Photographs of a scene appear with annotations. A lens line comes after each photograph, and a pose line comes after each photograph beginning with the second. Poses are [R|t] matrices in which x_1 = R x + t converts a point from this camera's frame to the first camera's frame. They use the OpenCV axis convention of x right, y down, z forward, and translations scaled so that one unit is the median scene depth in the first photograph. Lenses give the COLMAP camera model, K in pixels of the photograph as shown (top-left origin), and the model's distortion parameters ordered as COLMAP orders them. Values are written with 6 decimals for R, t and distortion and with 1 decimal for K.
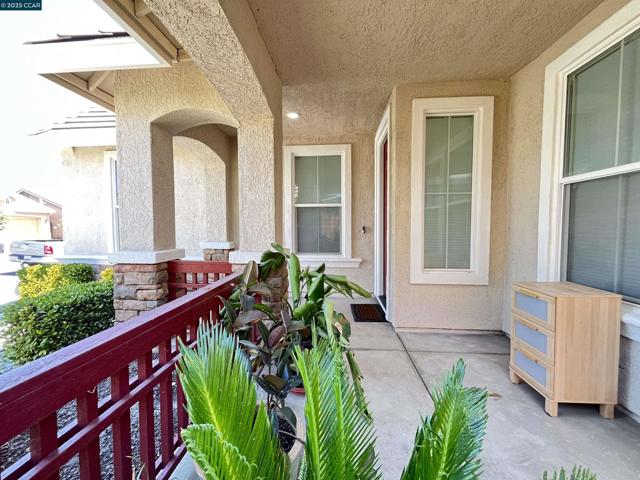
lens RADIAL K [[260.1, 0, 319.8], [0, 260.1, 239.2], [0, 0, 1]] dist [-0.003151, 0.000581]
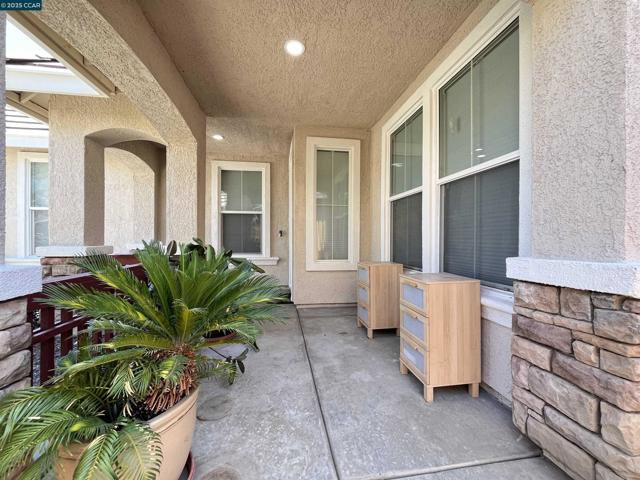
lens RADIAL K [[260.1, 0, 319.0], [0, 260.1, 239.4], [0, 0, 1]] dist [-0.003151, 0.000581]
pose [[0.975248, 0.006484, 0.221017, 0.117394], [0.002911, 0.999107, -0.042158, 0.066299], [-0.221093, 0.041758, 0.974358, -0.337201]]
